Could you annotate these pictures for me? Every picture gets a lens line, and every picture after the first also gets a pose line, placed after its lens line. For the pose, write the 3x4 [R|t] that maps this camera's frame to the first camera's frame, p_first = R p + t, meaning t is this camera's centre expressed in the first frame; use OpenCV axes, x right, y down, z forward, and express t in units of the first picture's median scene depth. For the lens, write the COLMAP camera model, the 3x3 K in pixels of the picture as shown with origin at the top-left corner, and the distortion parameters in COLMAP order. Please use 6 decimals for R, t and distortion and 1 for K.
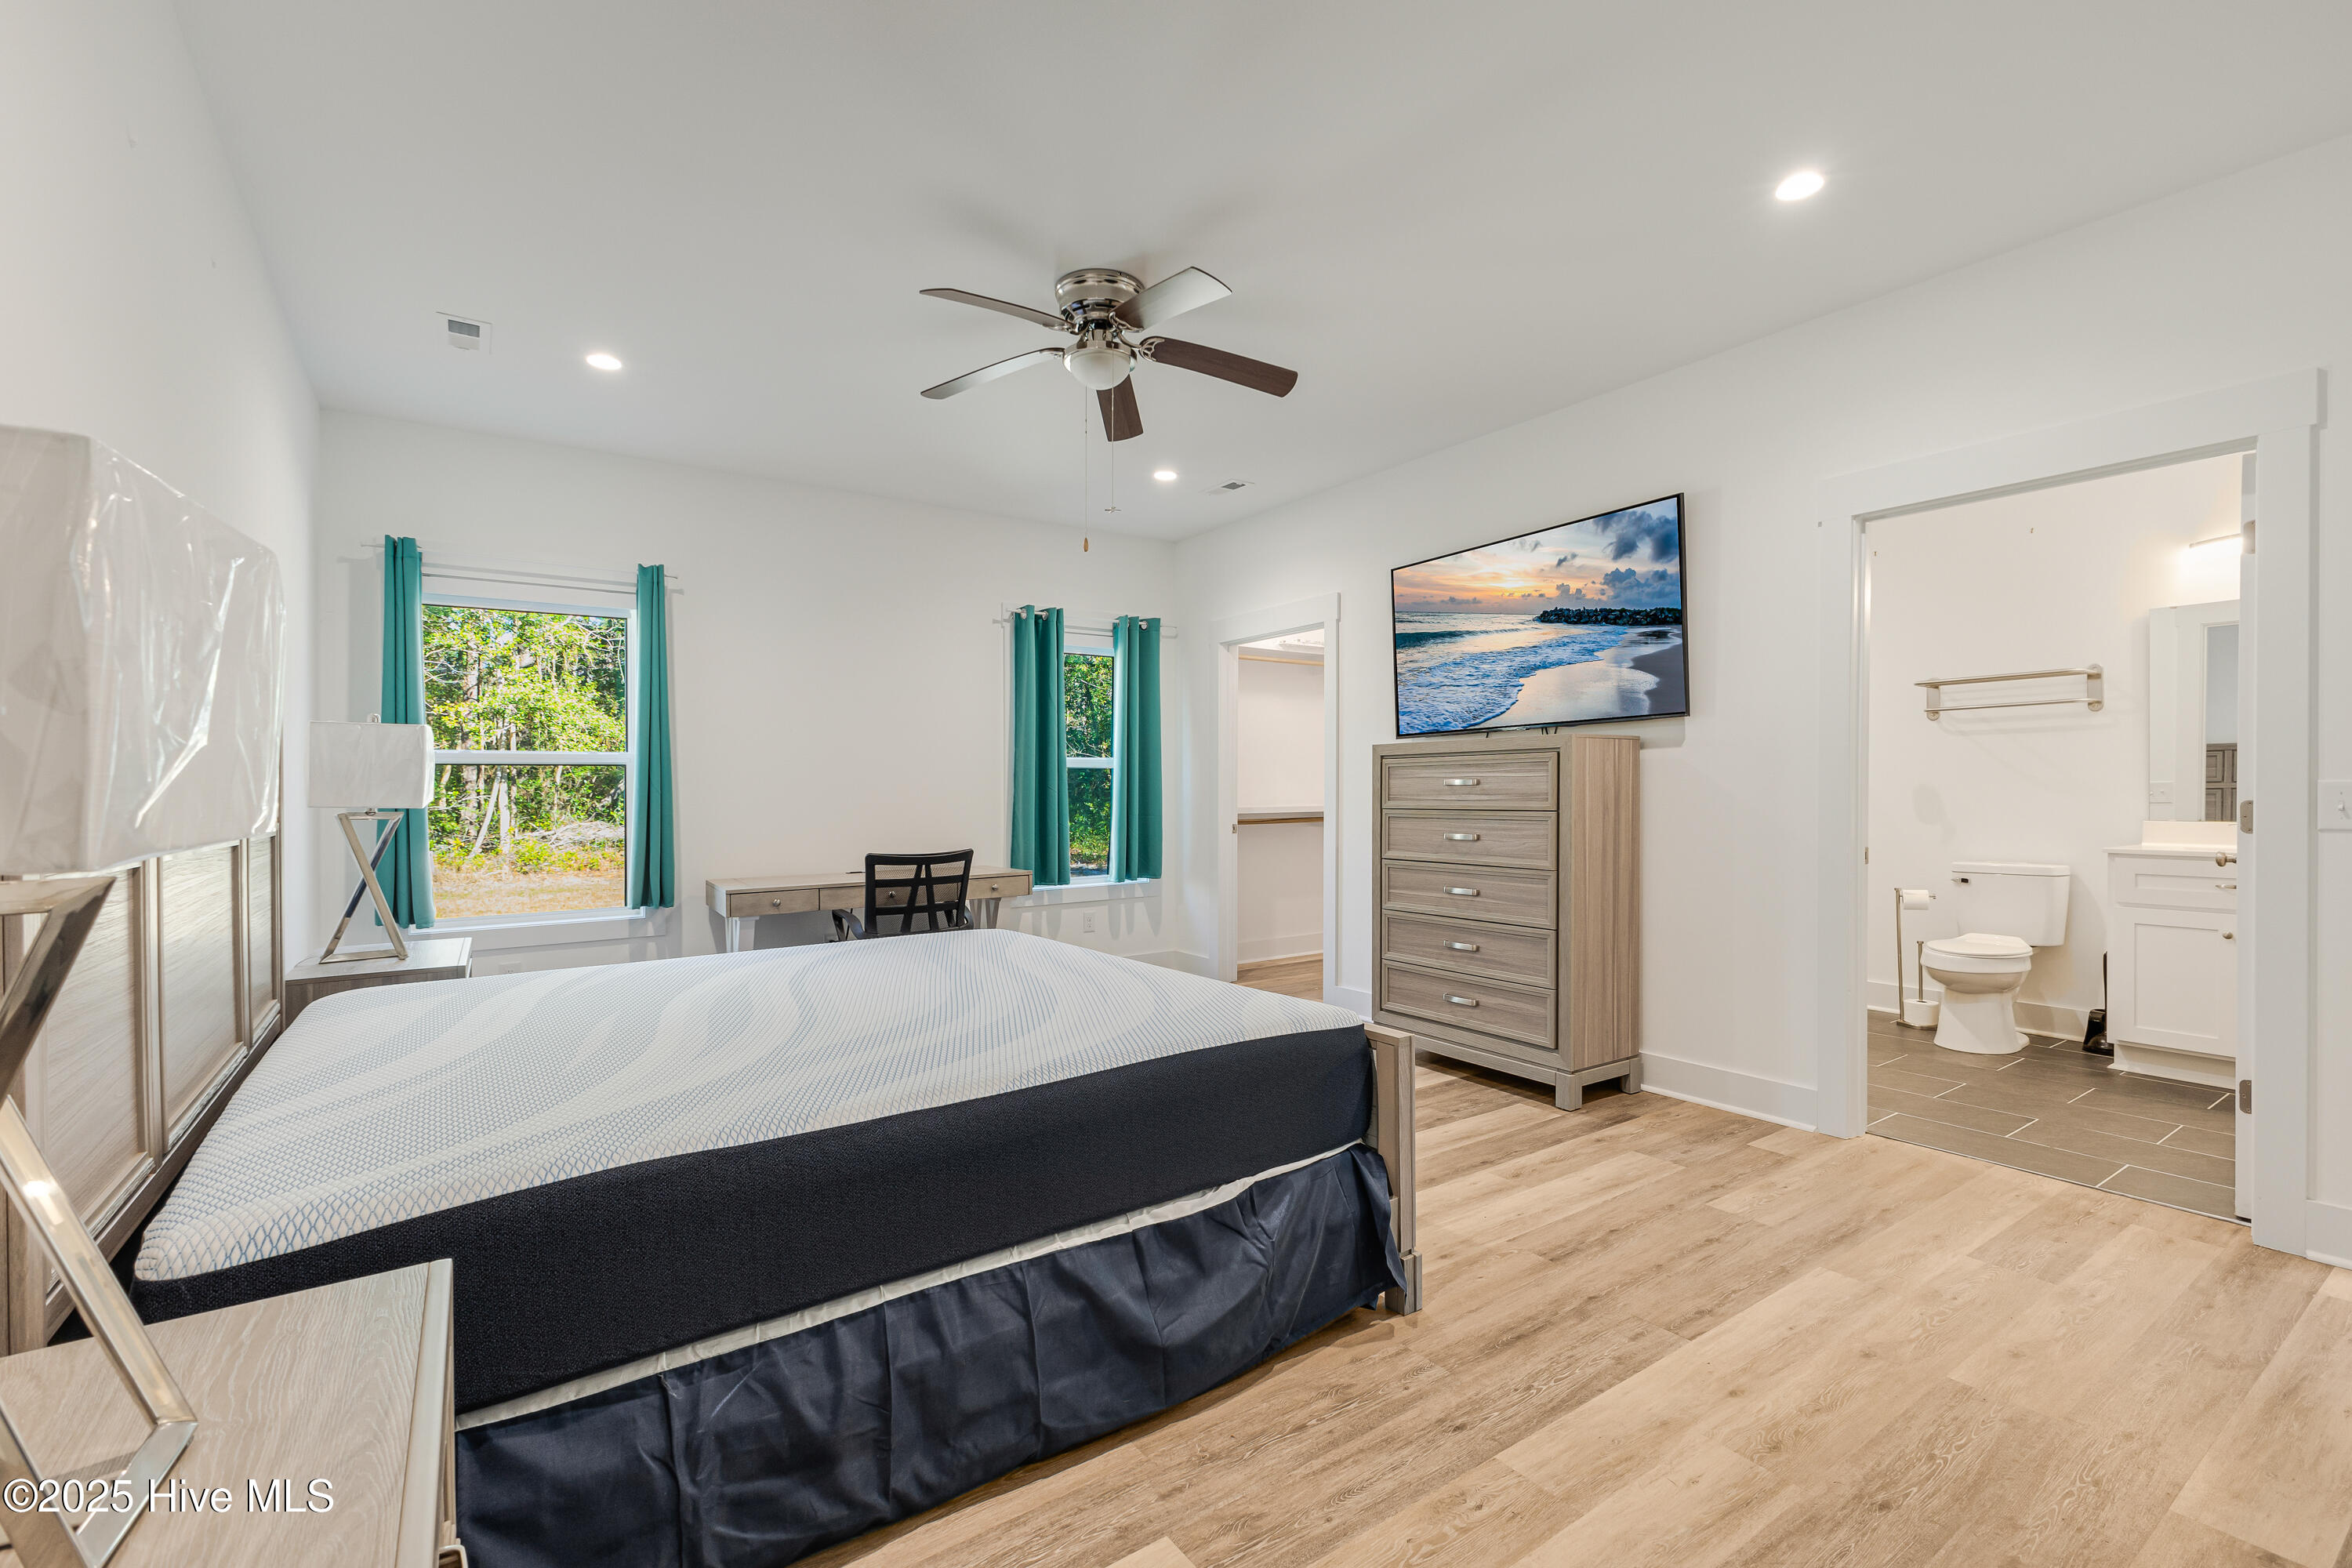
lens RADIAL K [[1046.5, 0, 1167.3], [0, 1046.5, 792.9], [0, 0, 1]] dist [0.015488, 0.000598]
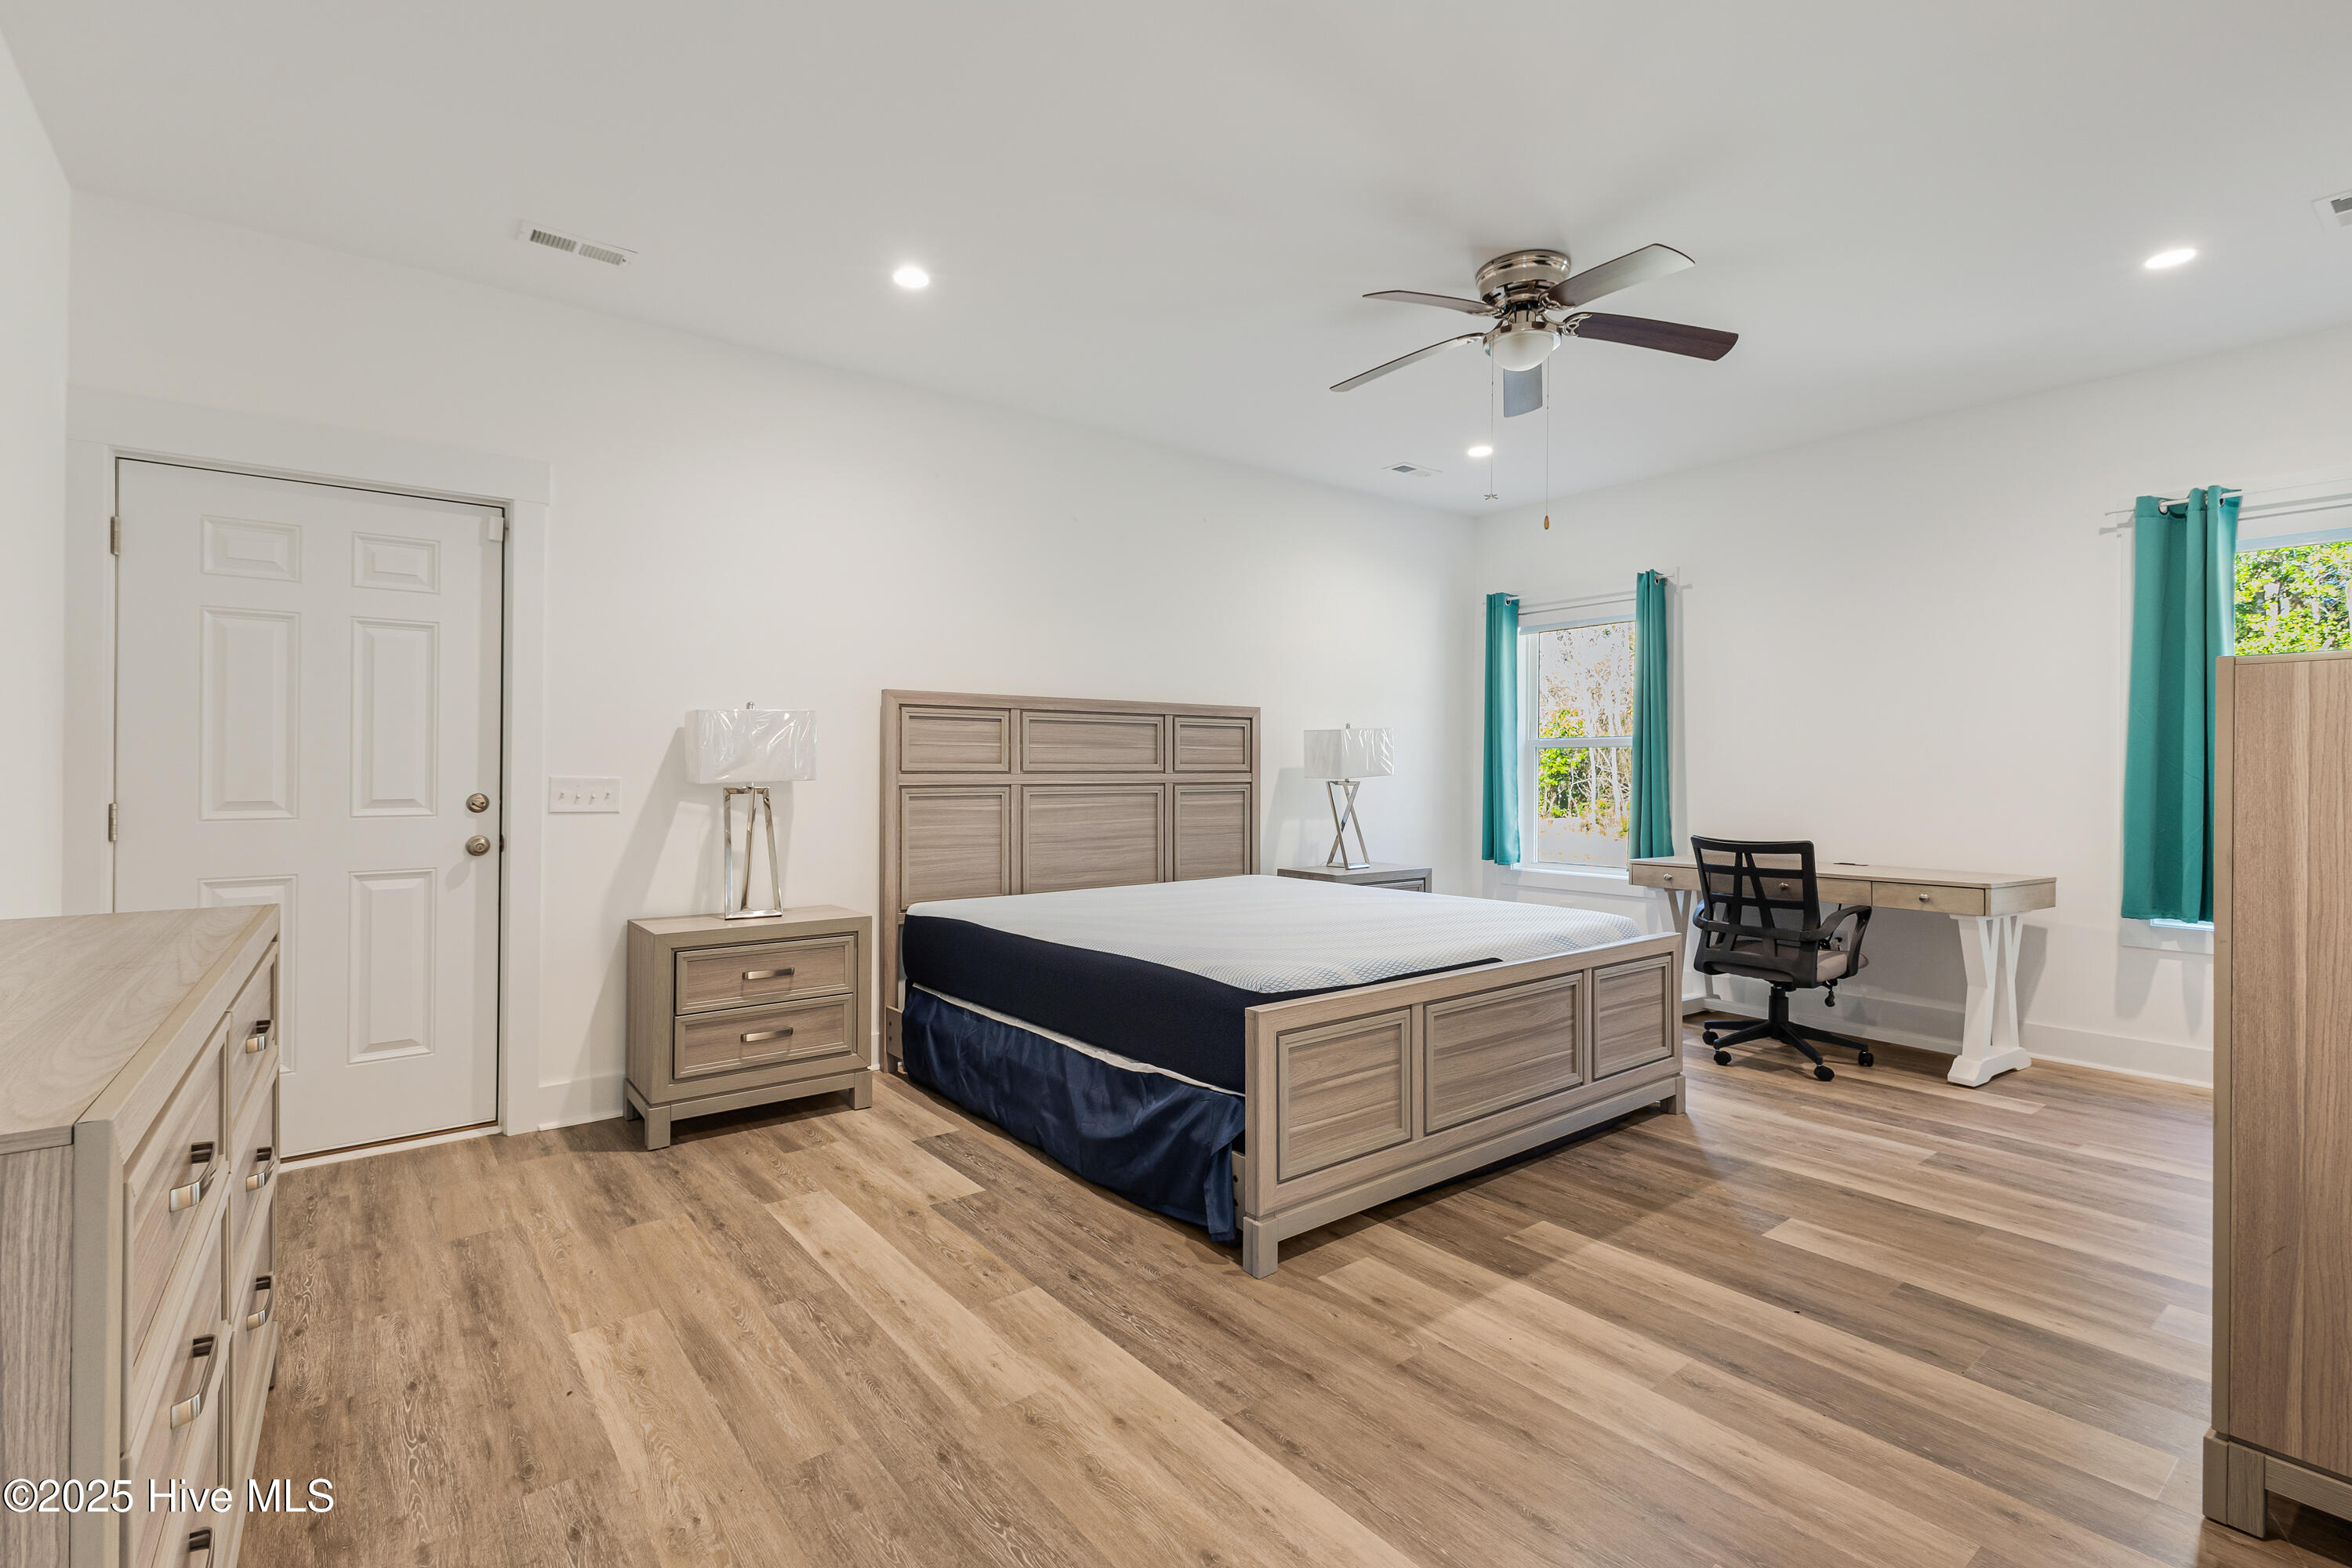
lens RADIAL K [[1046.5, 0, 1156.1], [0, 1046.5, 761.2], [0, 0, 1]] dist [0.015488, 0.000598]
pose [[0.051491, 0.001234, -0.998673, 0.749579], [-0.005012, 0.999987, 0.000977, -0.011295], [0.998661, 0.004956, 0.051497, 0.498242]]
